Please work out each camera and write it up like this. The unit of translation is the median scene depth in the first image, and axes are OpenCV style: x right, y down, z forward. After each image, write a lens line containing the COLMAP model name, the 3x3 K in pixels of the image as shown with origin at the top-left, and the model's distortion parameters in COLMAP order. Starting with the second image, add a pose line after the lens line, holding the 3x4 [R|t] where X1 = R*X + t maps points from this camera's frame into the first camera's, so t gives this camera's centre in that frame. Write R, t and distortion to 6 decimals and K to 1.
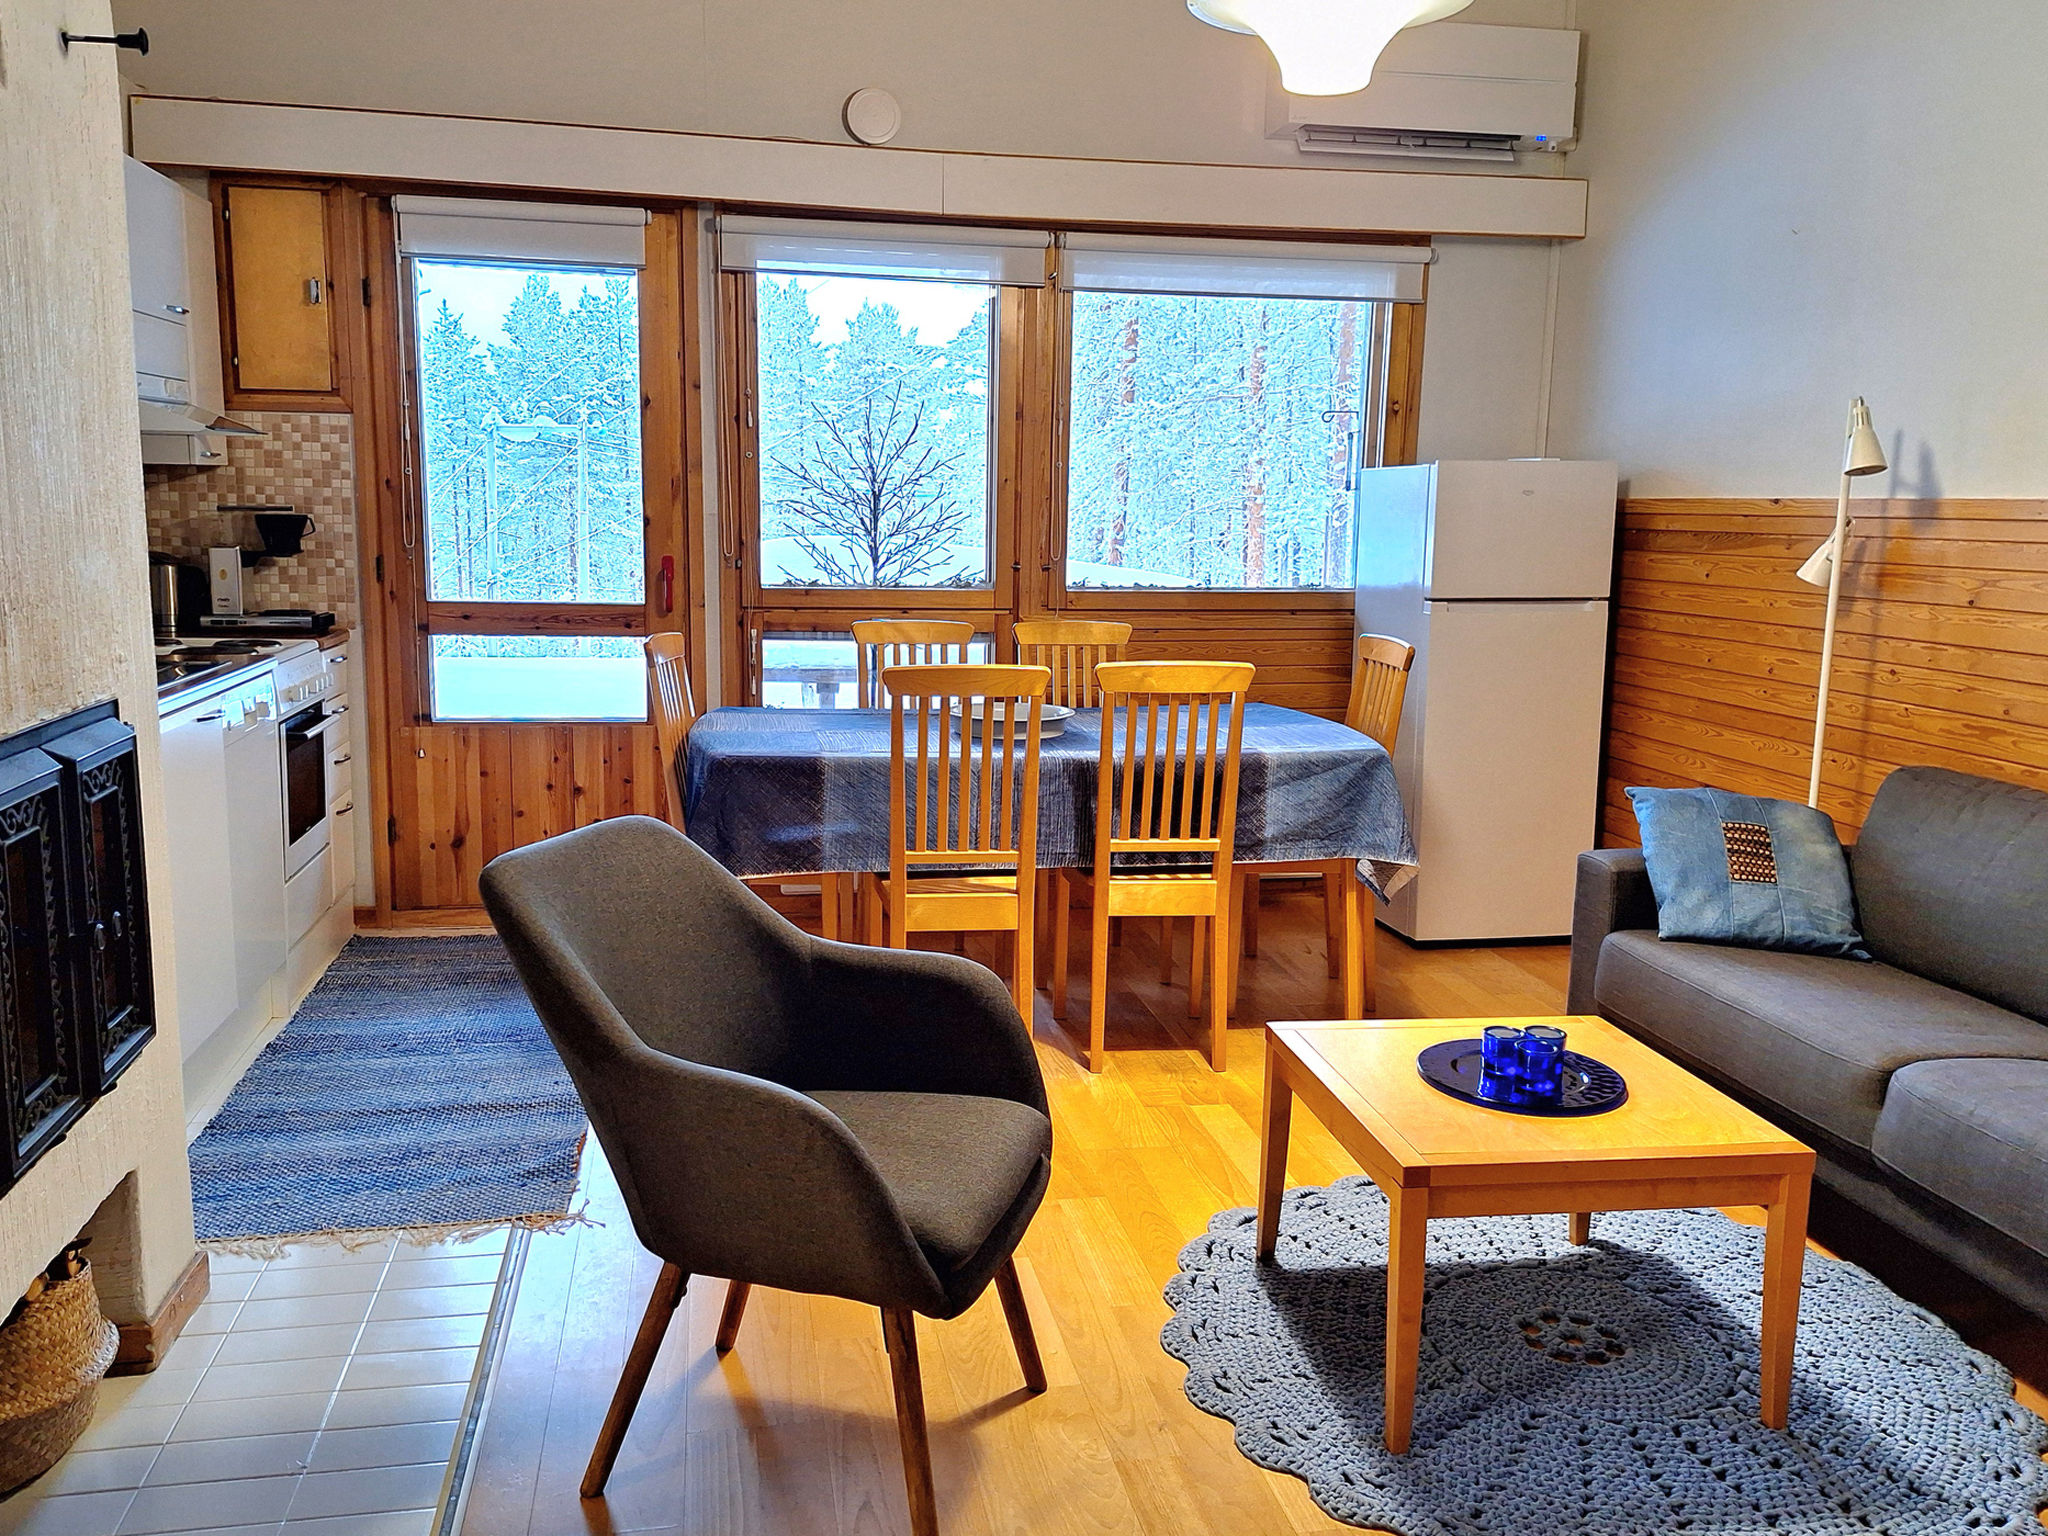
lens RADIAL K [[1674.5, 0, 1024.0], [0, 1674.5, 768.0], [0, 0, 1]] dist [0.035716, 0.002559]
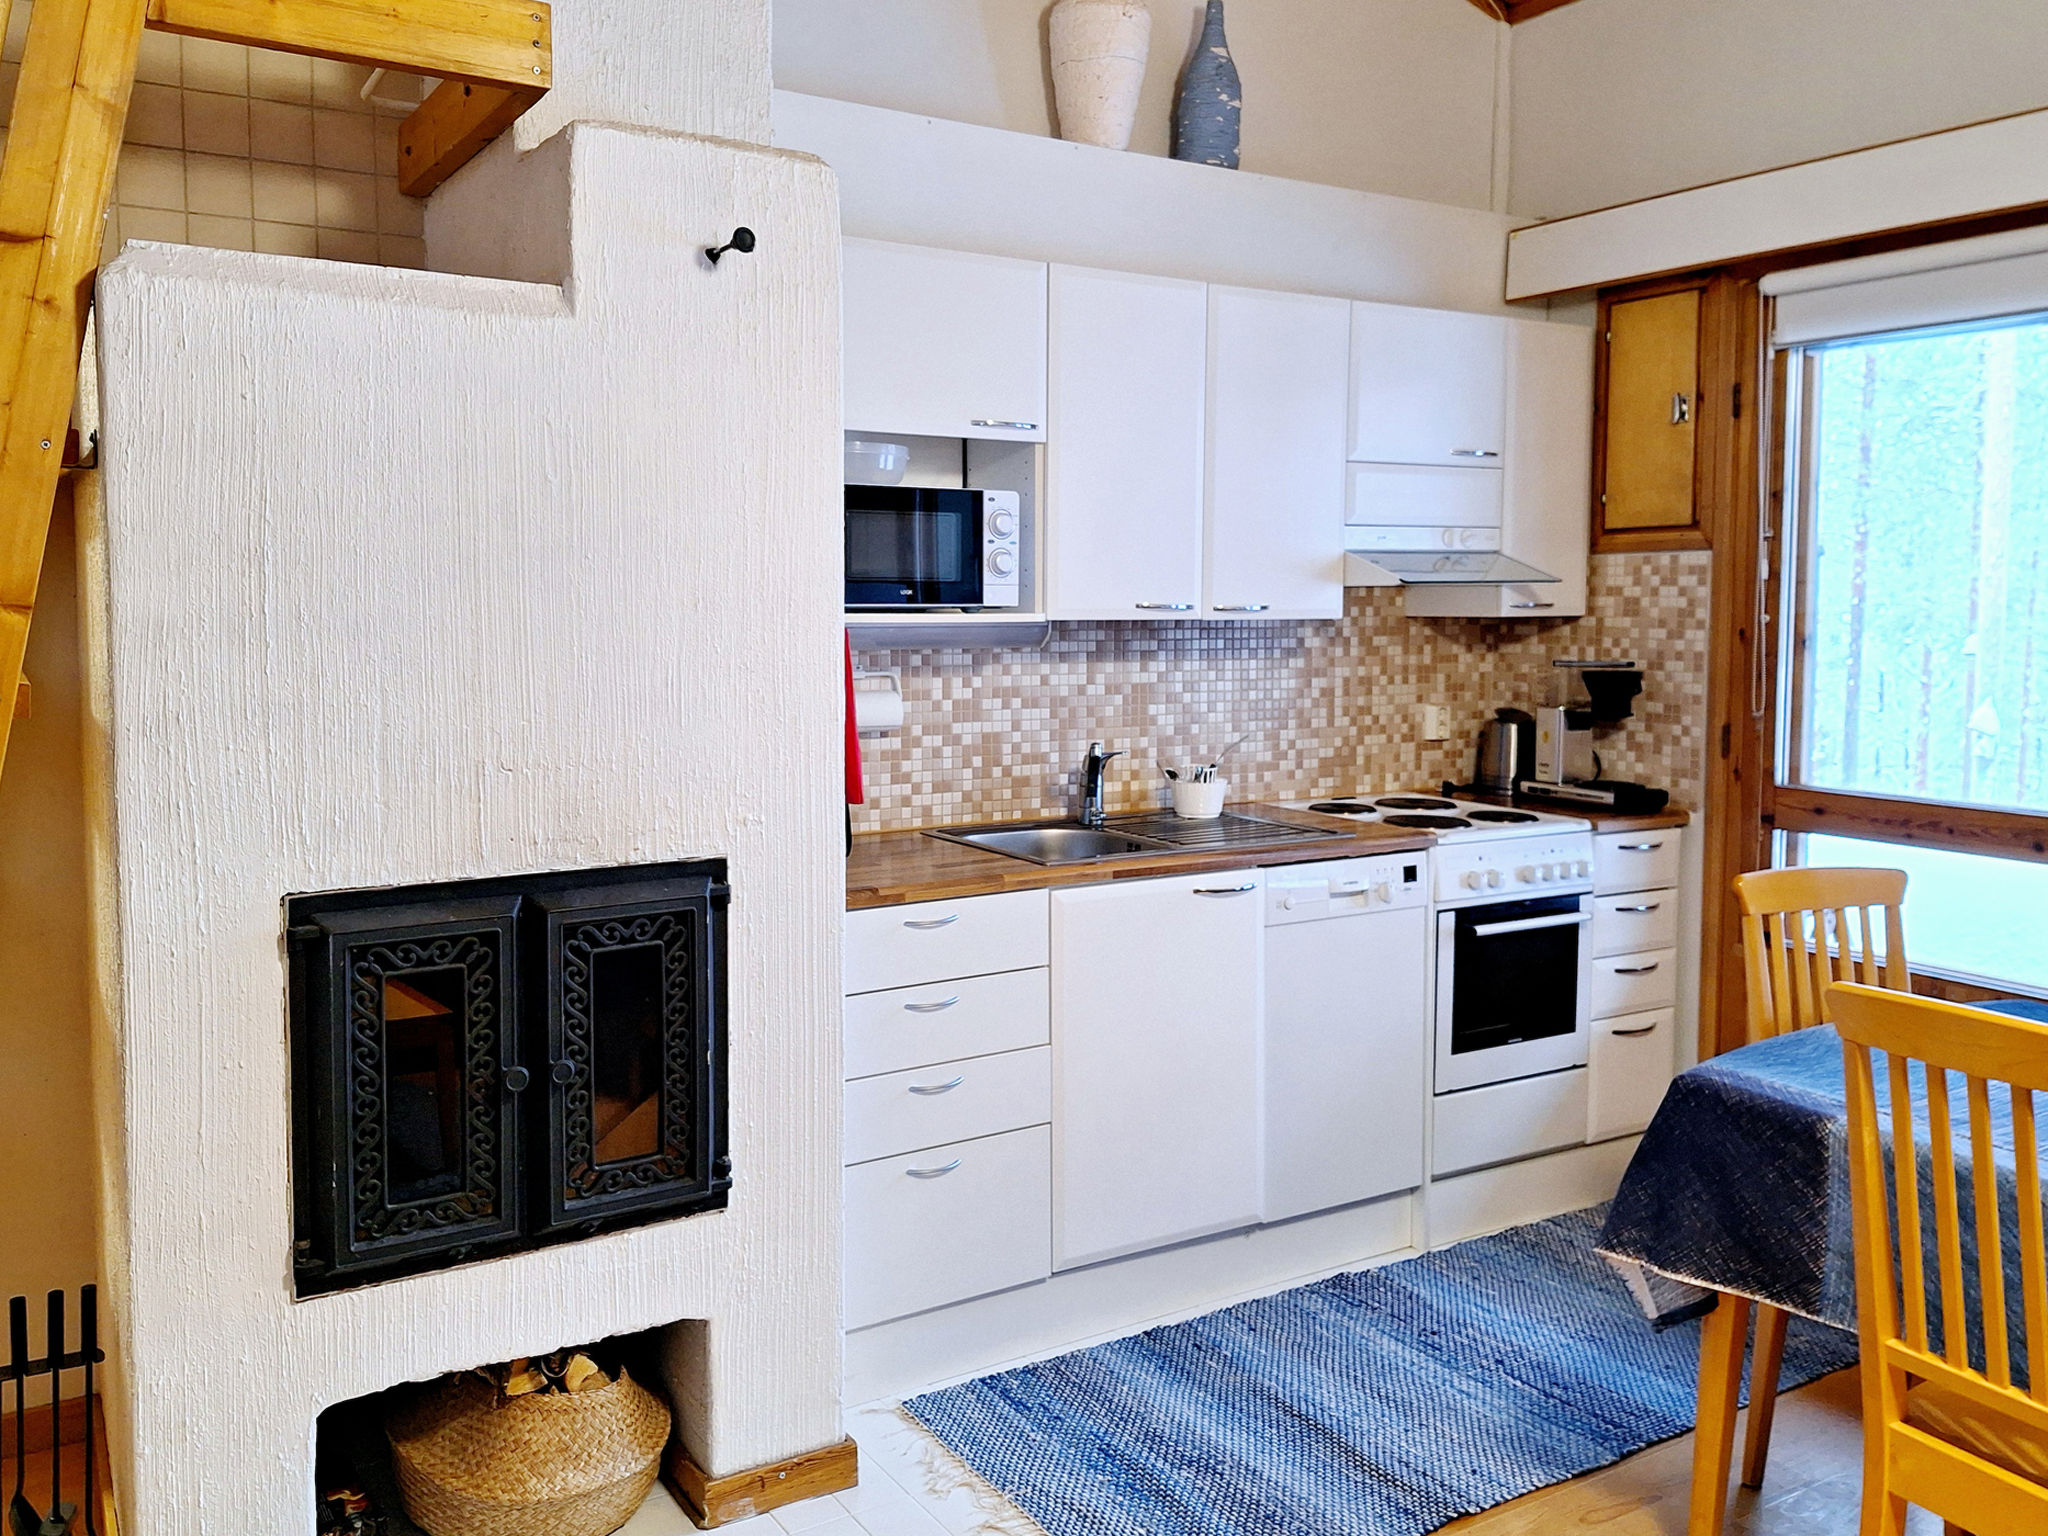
lens RADIAL K [[1682.1, 0, 1021.4], [0, 1682.1, 696.6], [0, 0, 1]] dist [0.133046, -0.200324]
pose [[0.345157, 0.037549, -0.937794, 0.262664], [-0.148486, 0.988800, -0.015060, -0.078783], [0.926725, 0.144447, 0.346866, 0.418218]]
